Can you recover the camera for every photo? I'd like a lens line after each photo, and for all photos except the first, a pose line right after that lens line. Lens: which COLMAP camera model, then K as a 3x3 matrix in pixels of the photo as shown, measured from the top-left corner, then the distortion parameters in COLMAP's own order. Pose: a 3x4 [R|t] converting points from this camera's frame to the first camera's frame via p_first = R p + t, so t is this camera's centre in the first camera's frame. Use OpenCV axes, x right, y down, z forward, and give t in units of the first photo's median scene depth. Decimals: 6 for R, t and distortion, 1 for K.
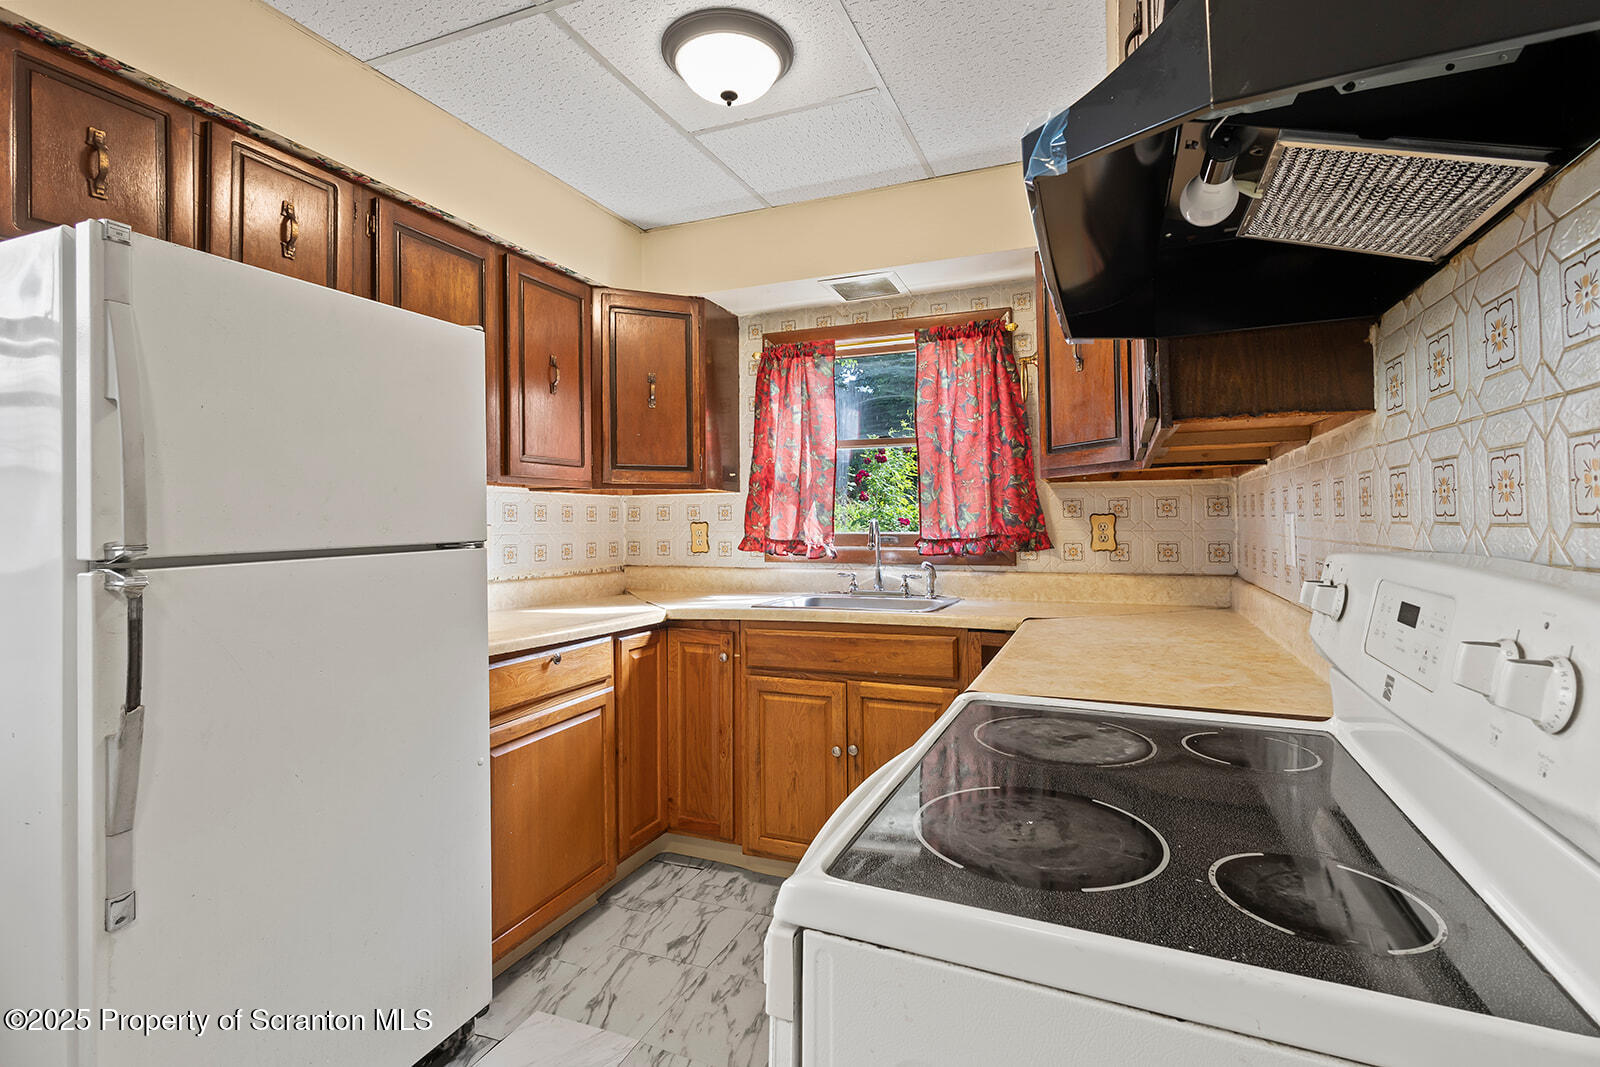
lens RADIAL K [[743.2, 0, 821.6], [0, 743.2, 497.9], [0, 0, 1]] dist [0.003814, -0.000069]
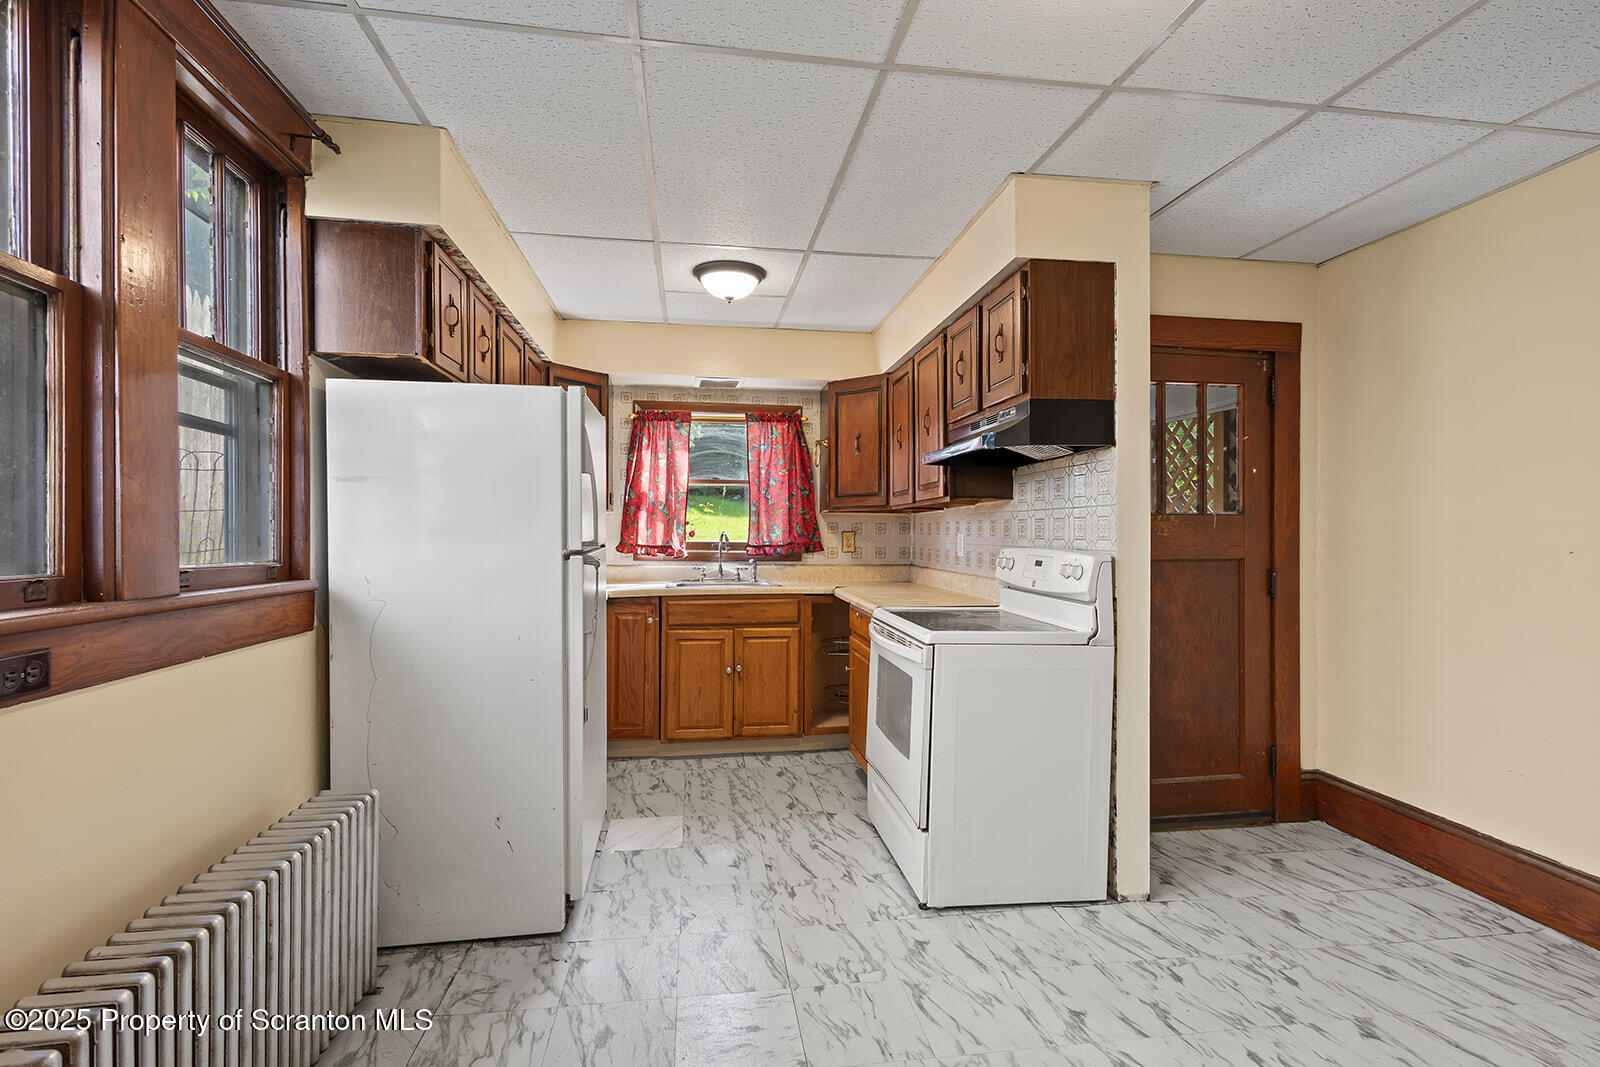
lens RADIAL K [[743.2, 0, 799.0], [0, 743.2, 533.9], [0, 0, 1]] dist [0.003814, -0.000069]
pose [[0.862410, 0.012815, 0.506049, -0.597153], [-0.029861, 0.999227, 0.025584, -0.013567], [-0.505330, -0.037175, 0.862125, -0.445720]]
